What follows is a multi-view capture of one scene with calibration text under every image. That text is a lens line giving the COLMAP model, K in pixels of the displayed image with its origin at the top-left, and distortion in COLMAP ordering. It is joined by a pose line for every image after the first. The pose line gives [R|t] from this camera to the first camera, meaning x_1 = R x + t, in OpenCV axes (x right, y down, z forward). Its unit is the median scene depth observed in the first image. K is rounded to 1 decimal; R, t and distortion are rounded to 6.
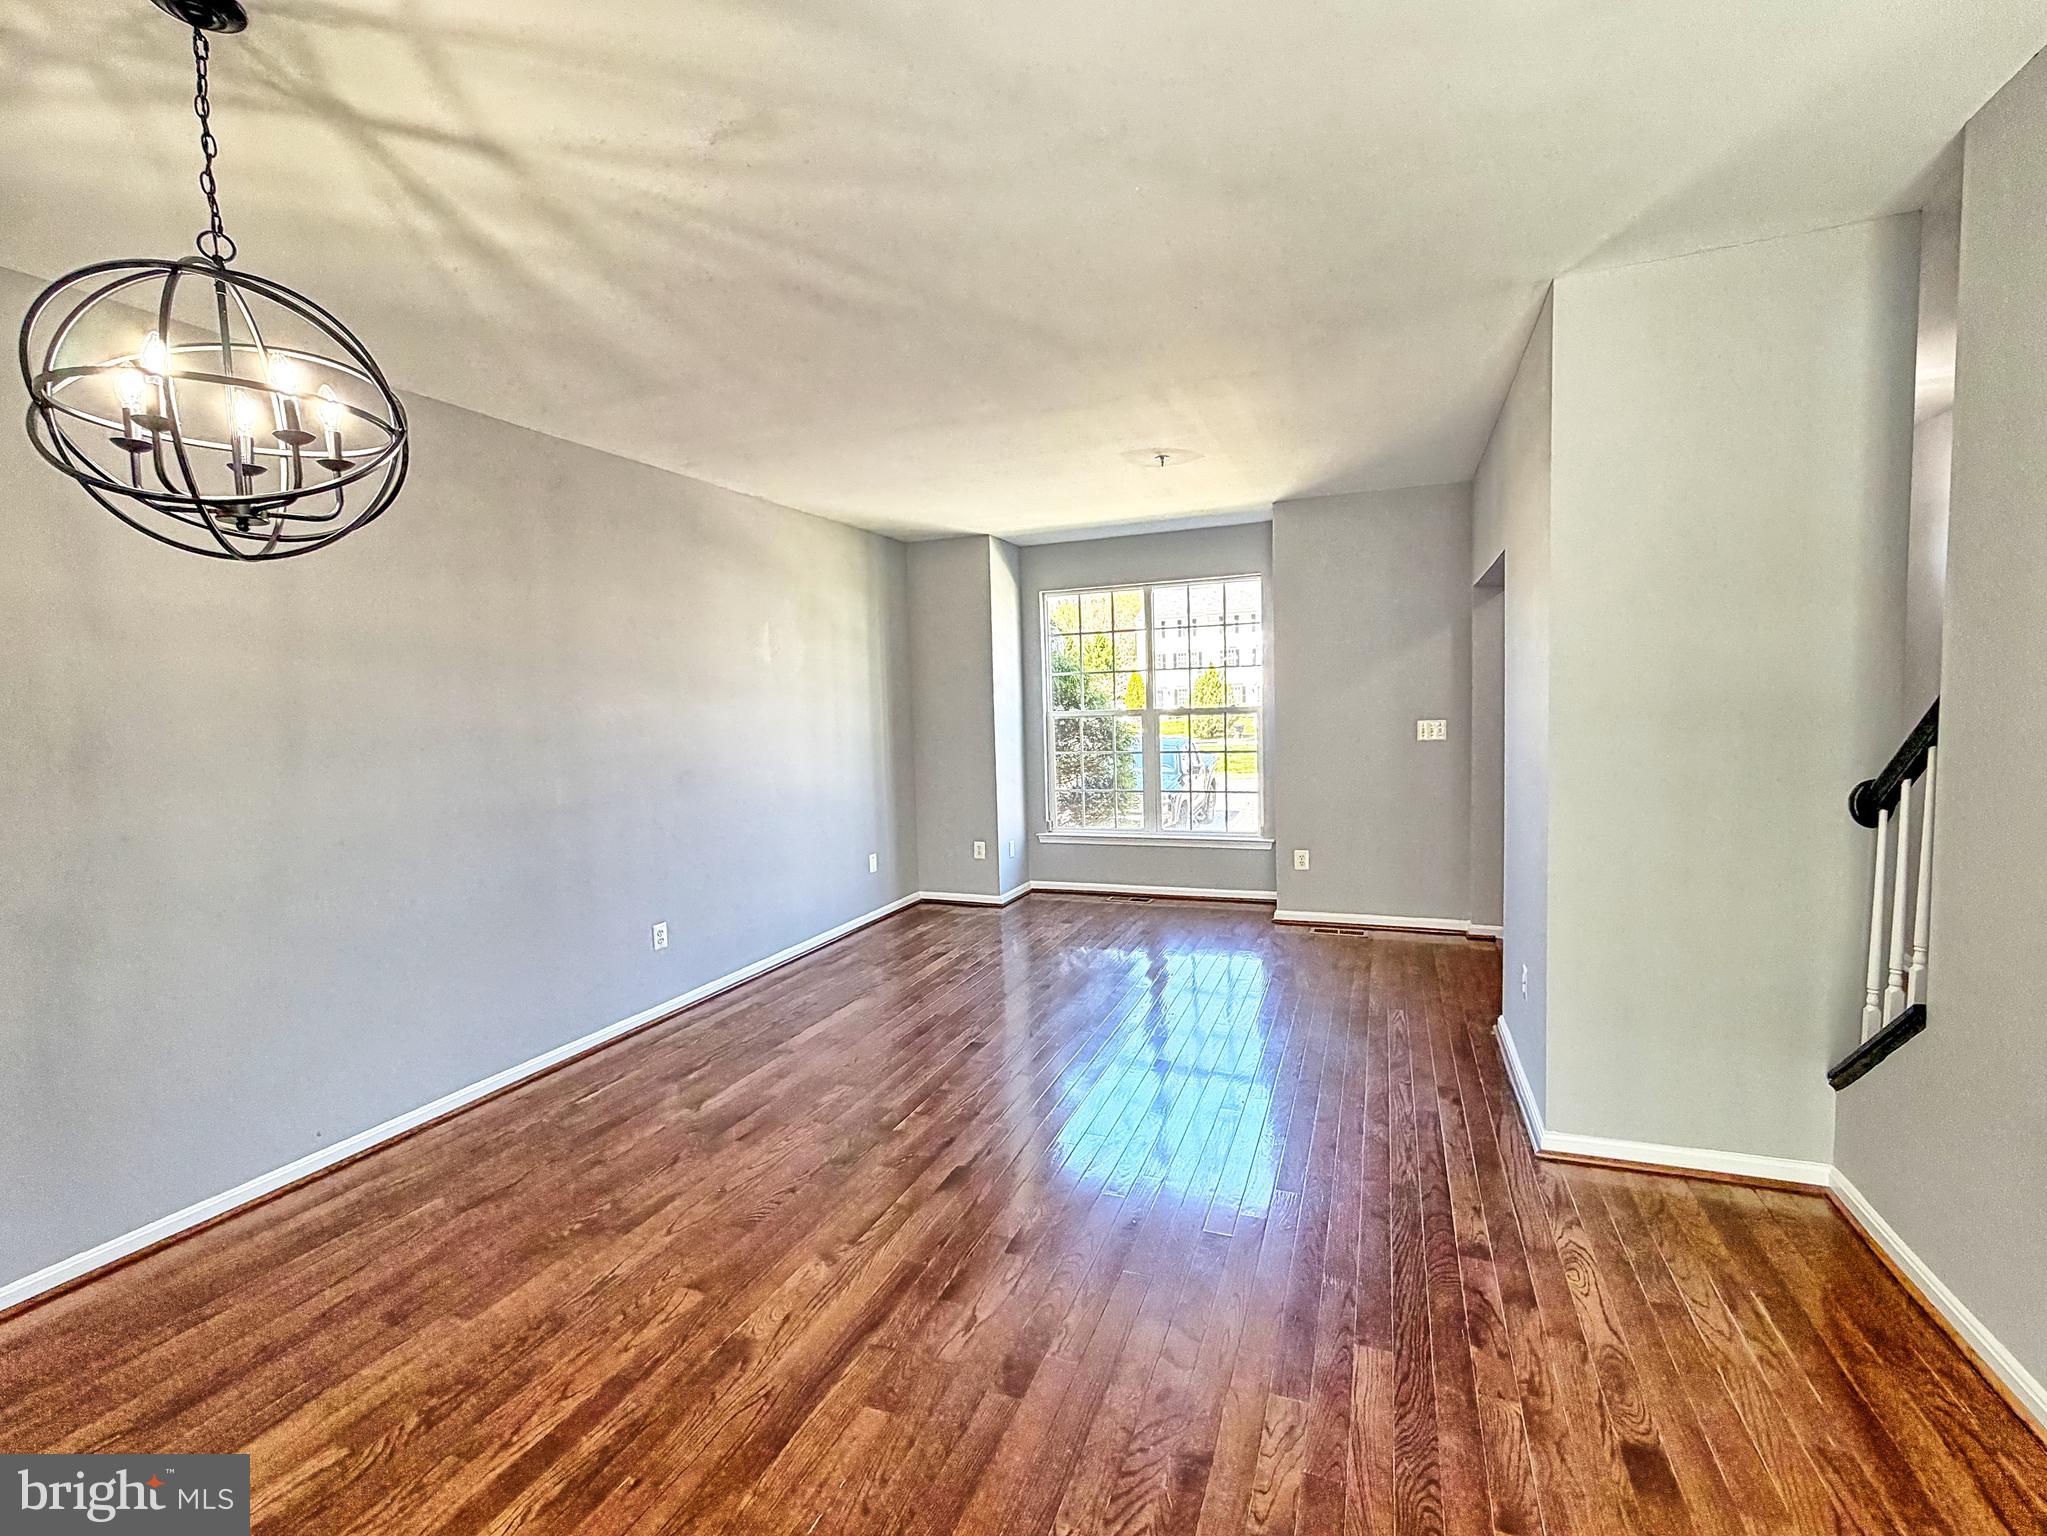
lens RADIAL K [[954.7, 0, 1058.2], [0, 954.7, 773.3], [0, 0, 1]] dist [0.000712, 0.000608]
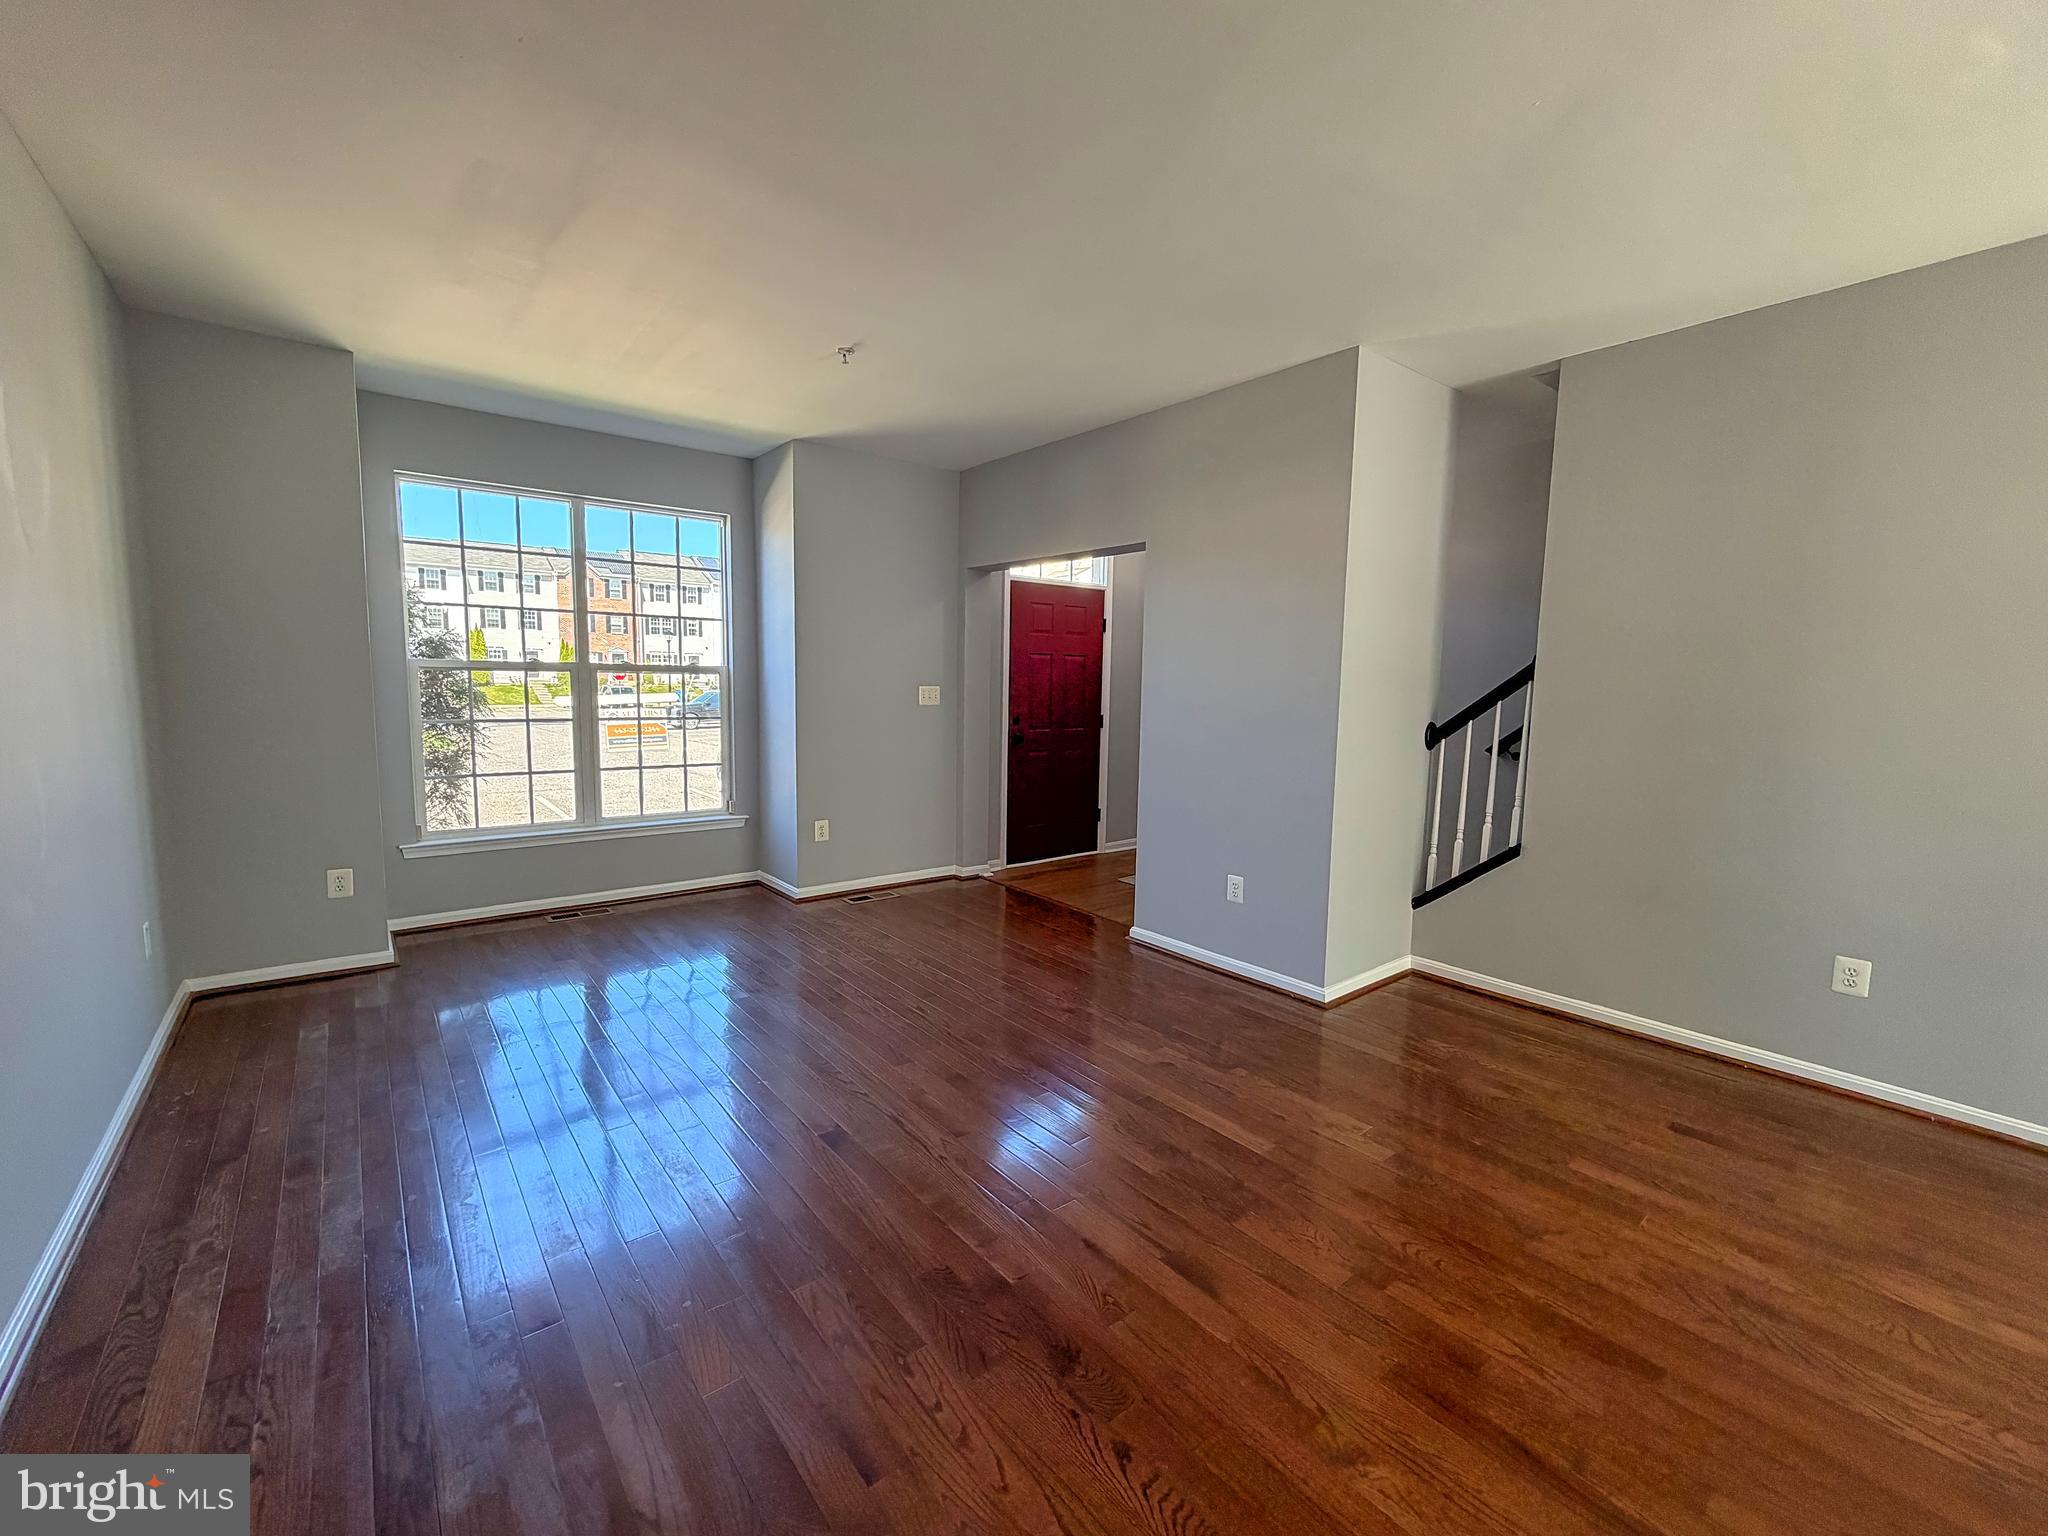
lens RADIAL K [[846.6, 0, 1030.3], [0, 846.6, 762.8], [0, 0, 1]] dist [-0.000948, -0.000016]
pose [[0.489047, -0.045377, 0.871076, -0.856597], [0.034845, 0.998865, 0.032471, 0.008536], [-0.871561, 0.014473, 0.490073, 0.939306]]
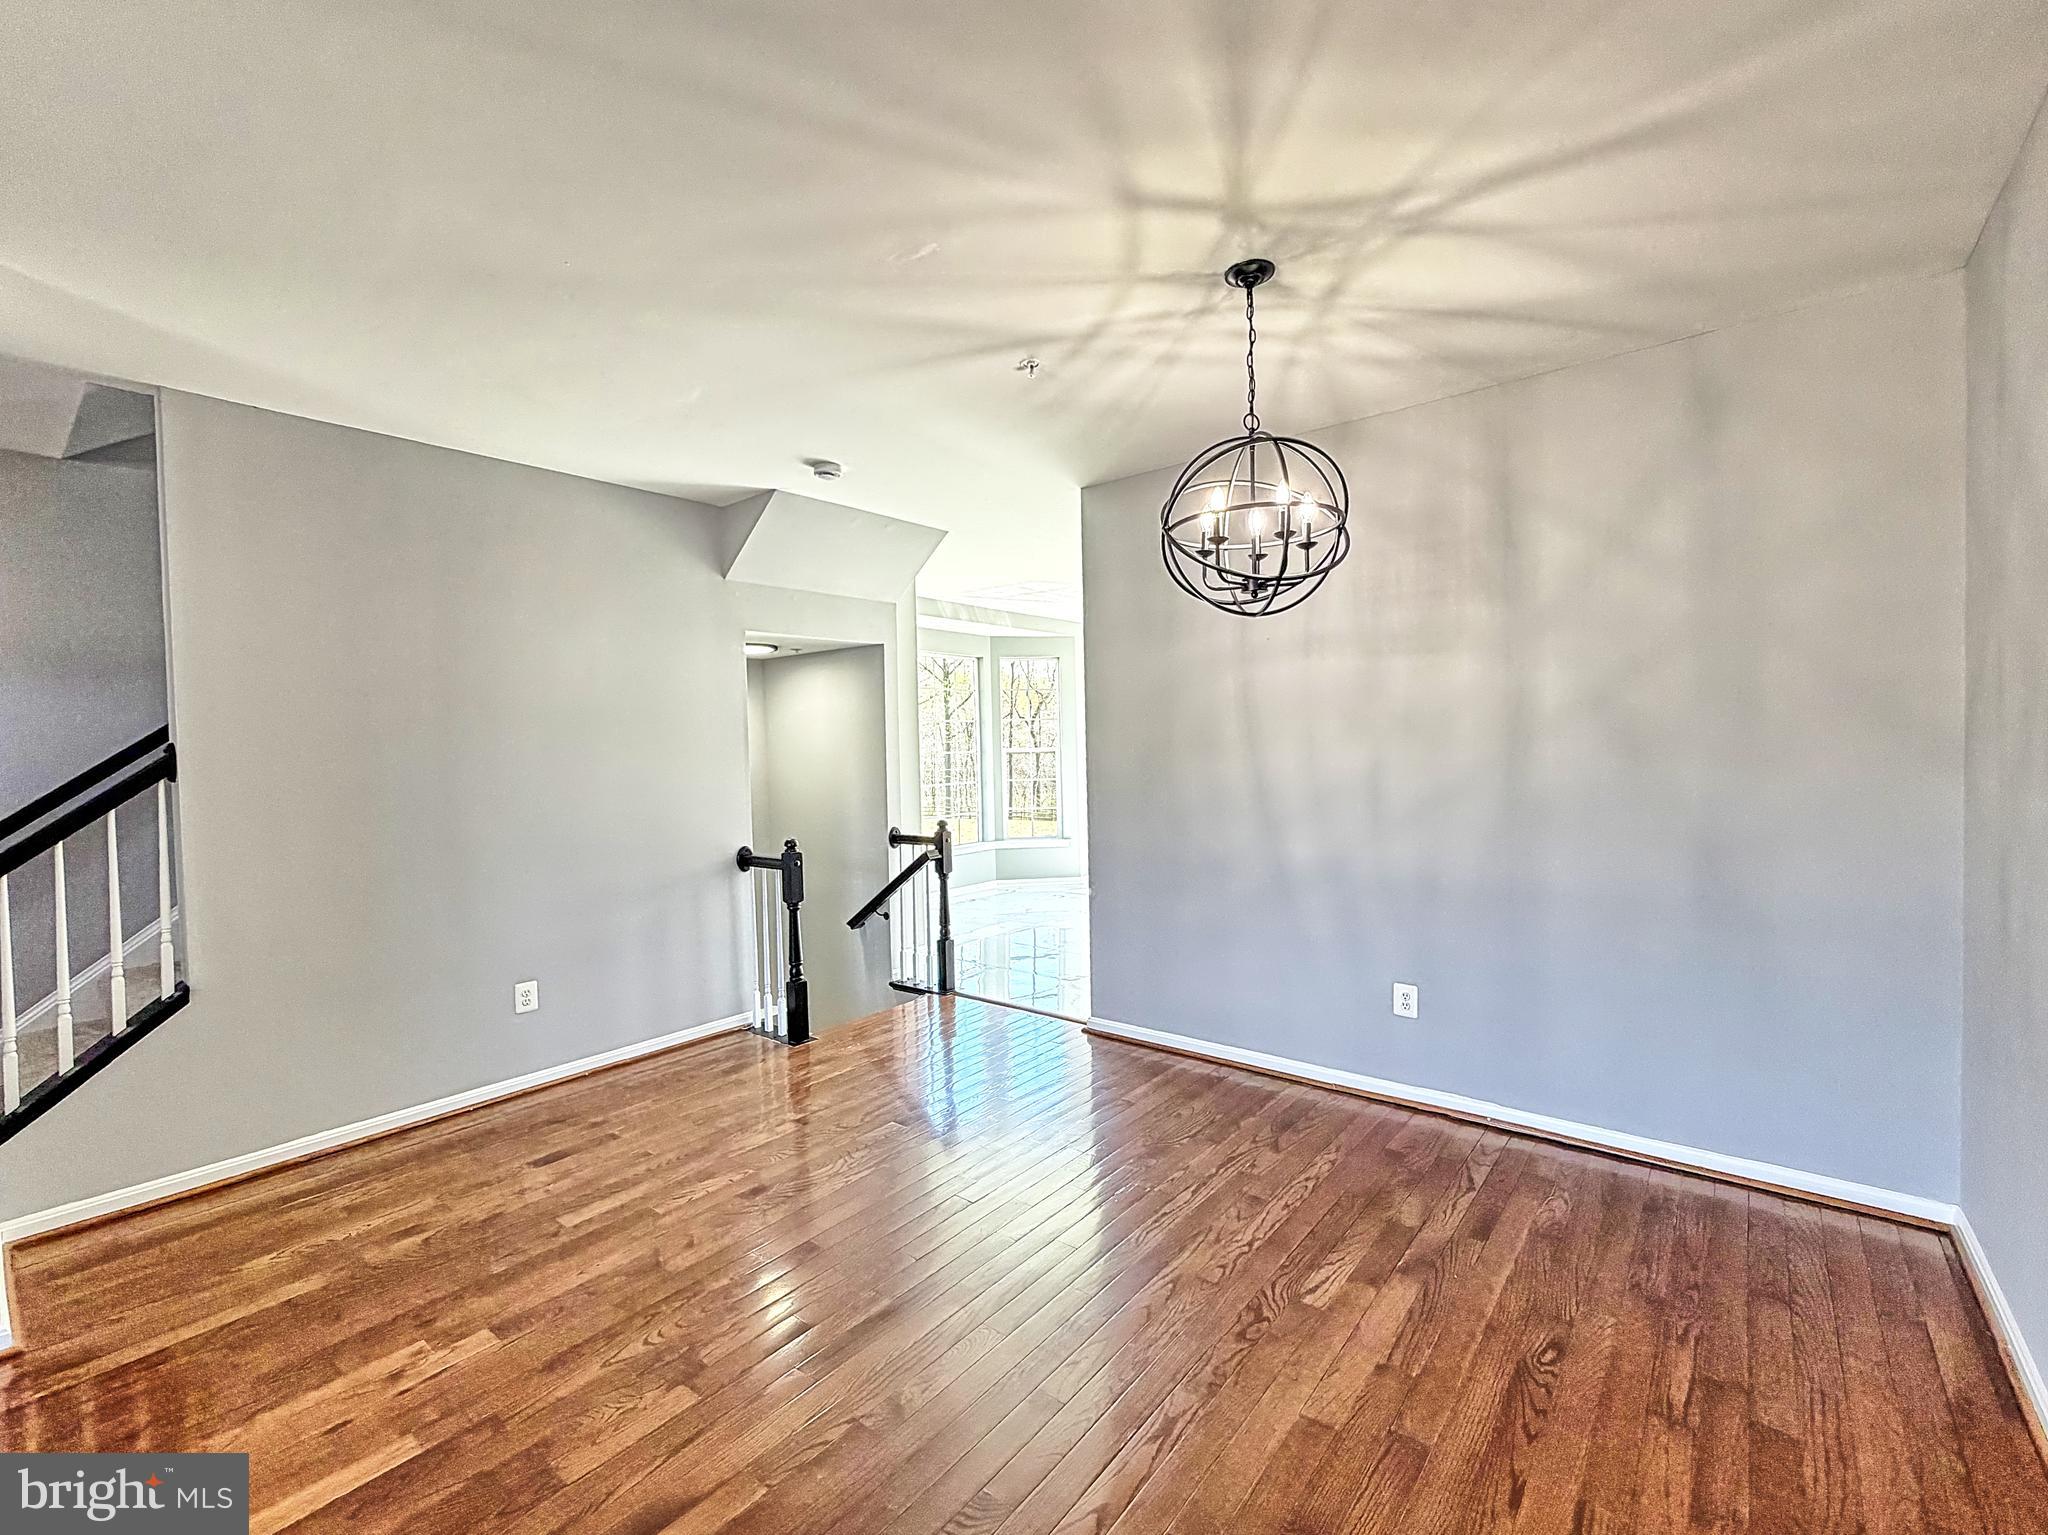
lens RADIAL K [[846.6, 0, 1030.3], [0, 846.6, 762.3], [0, 0, 1]] dist [-0.000948, -0.000016]
pose [[-0.952972, 0.048259, 0.299190, -0.610435], [0.073633, 0.994527, 0.074119, -0.078882], [-0.293976, 0.092664, -0.951311, 1.654039]]
